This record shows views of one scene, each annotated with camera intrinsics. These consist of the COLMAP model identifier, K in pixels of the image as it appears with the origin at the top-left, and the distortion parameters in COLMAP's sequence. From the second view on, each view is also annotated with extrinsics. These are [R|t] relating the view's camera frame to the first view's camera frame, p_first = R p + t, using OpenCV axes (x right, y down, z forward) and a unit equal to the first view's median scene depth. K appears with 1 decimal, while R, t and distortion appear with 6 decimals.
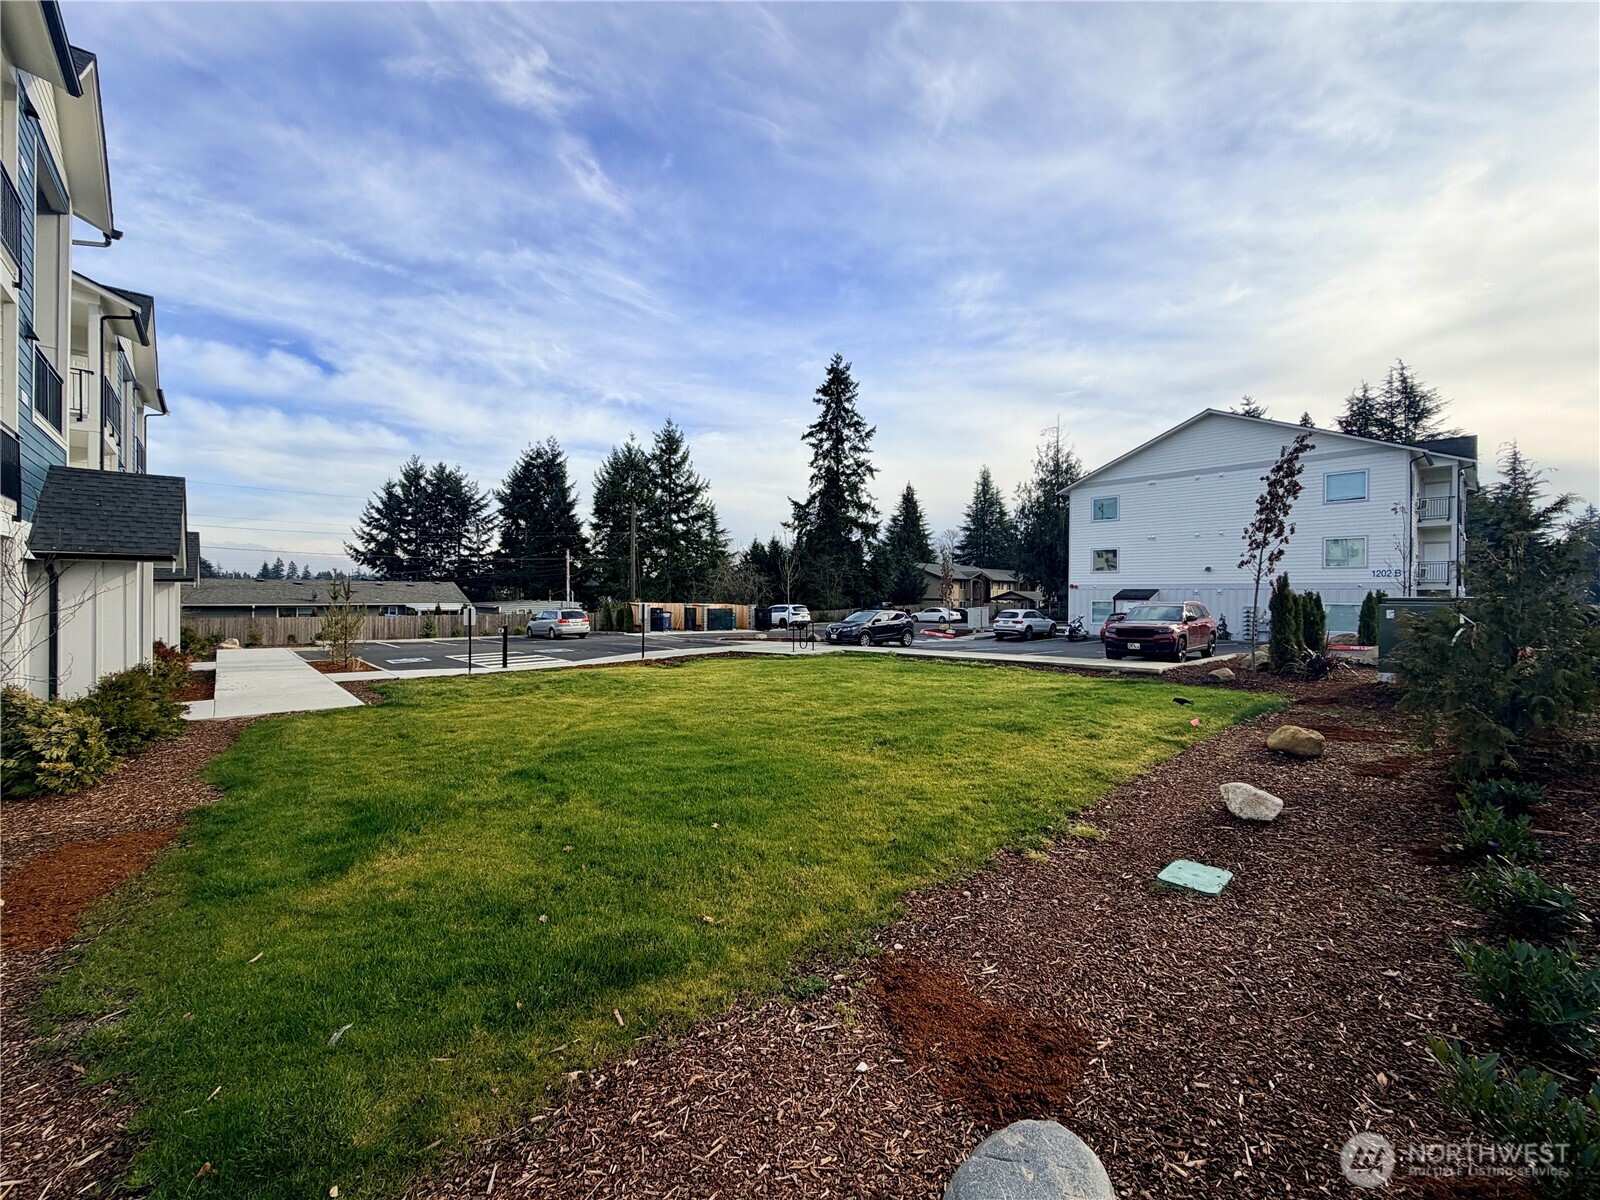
lens RADIAL K [[631.8, 0, 797.5], [0, 631.8, 594.1], [0, 0, 1]] dist [0.001487, 0.000062]
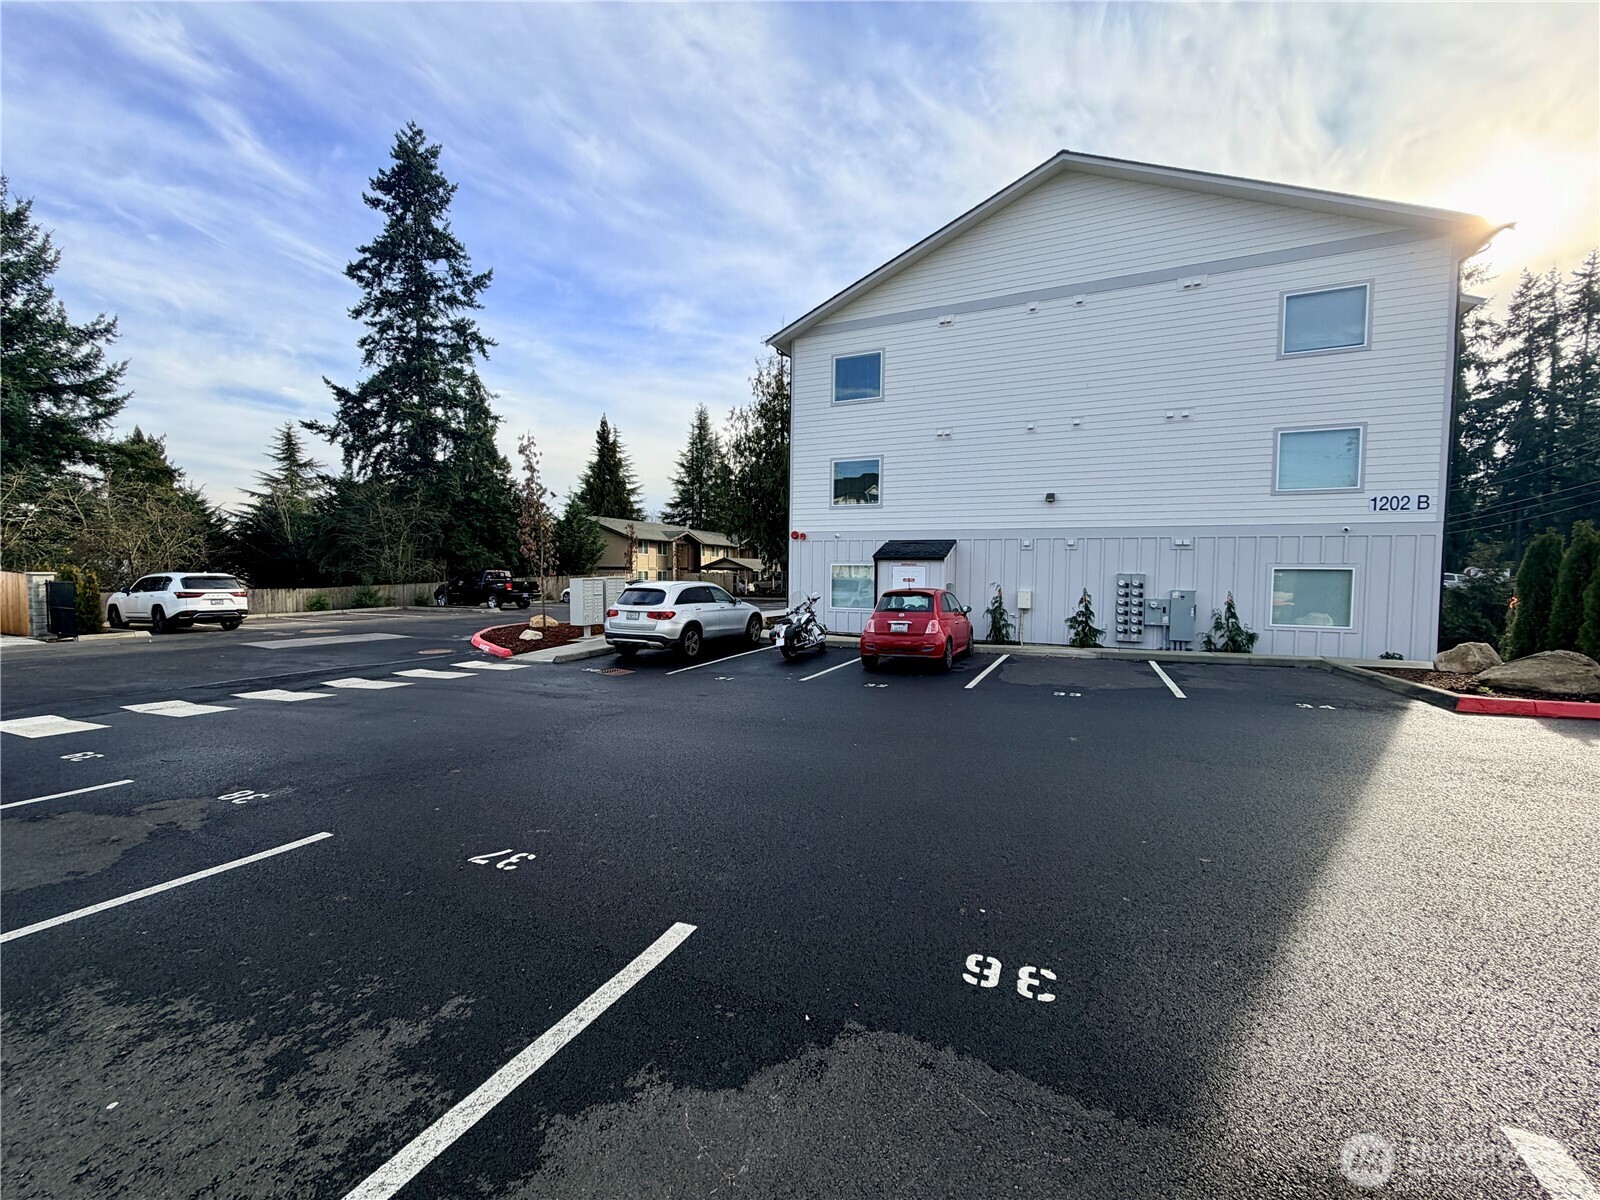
lens RADIAL K [[631.8, 0, 797.5], [0, 631.8, 594.1], [0, 0, 1]] dist [0.001487, 0.000062]
pose [[0.919110, -0.011559, 0.393832, 0.149538], [-0.005486, 0.999097, 0.042126, 0.008279], [-0.393963, -0.040879, 0.918217, 0.337796]]
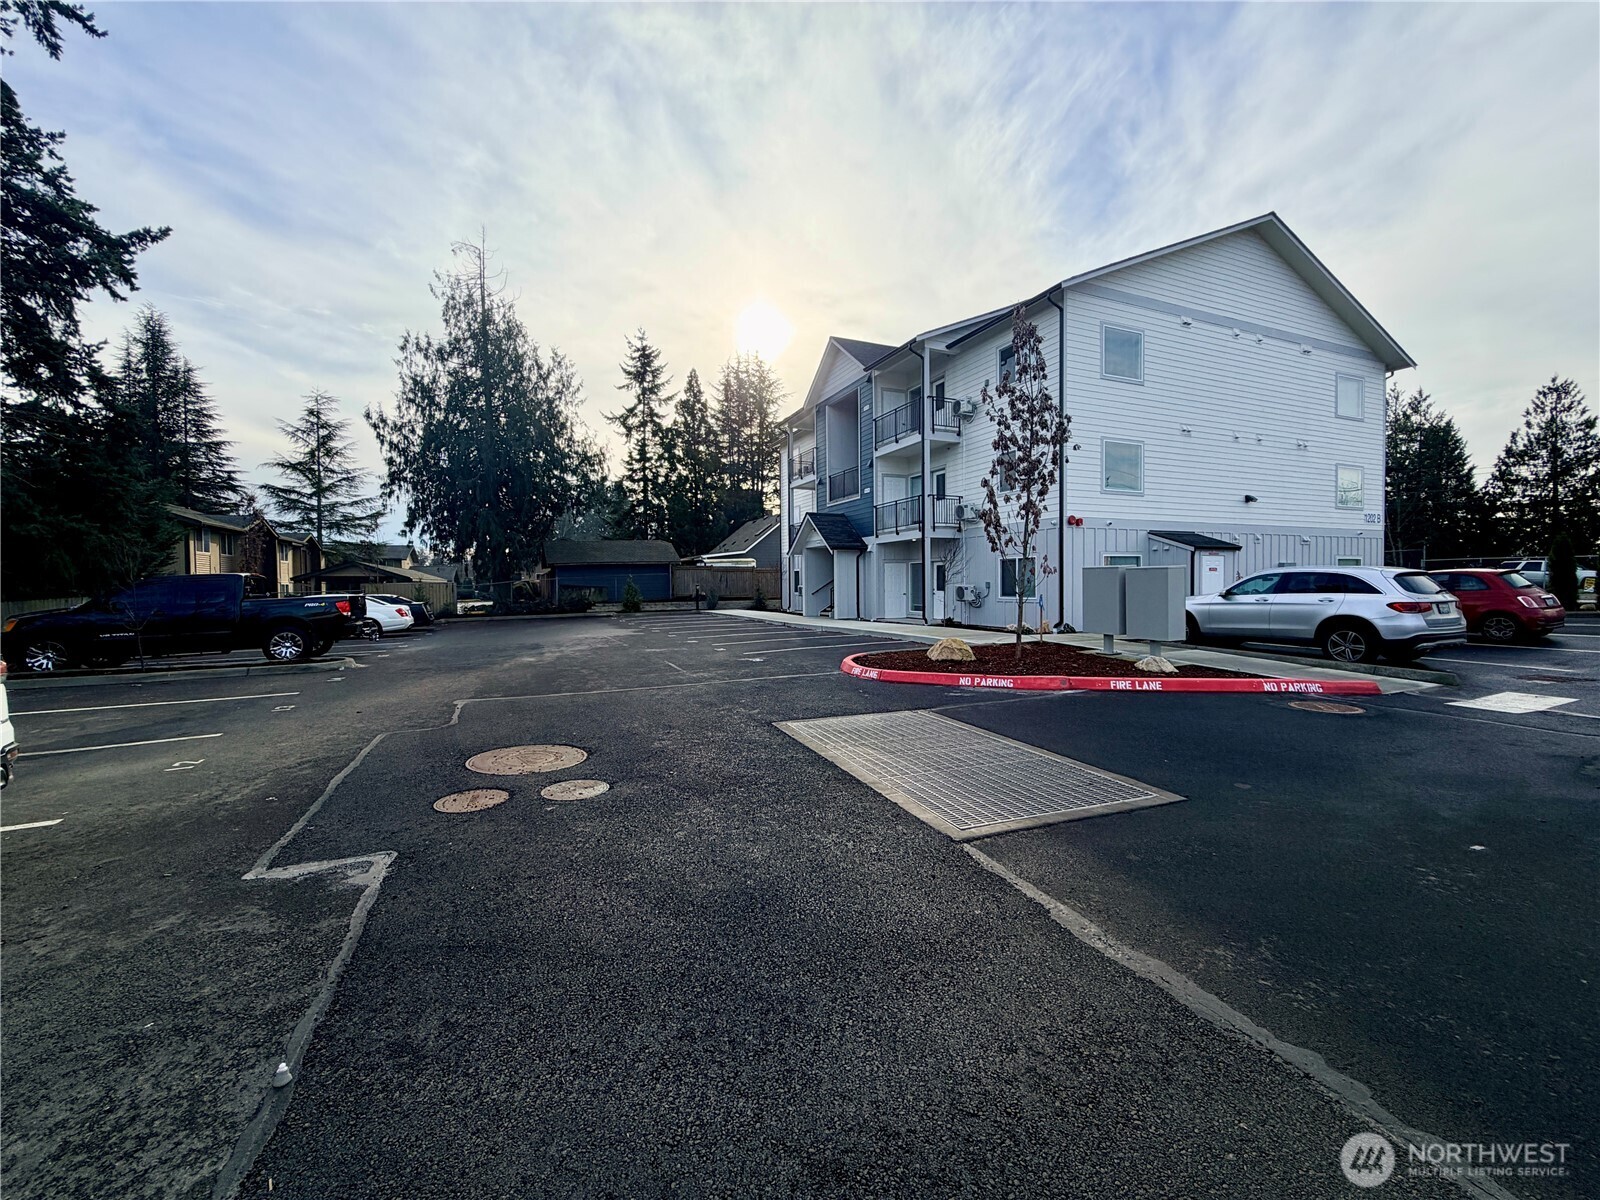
lens RADIAL K [[631.8, 0, 797.5], [0, 631.8, 594.1], [0, 0, 1]] dist [0.001487, 0.000062]
pose [[0.317557, -0.030576, 0.947746, -0.017239], [0.013036, 0.999526, 0.027879, 0.014186], [-0.948150, 0.003502, 0.317805, 0.651554]]
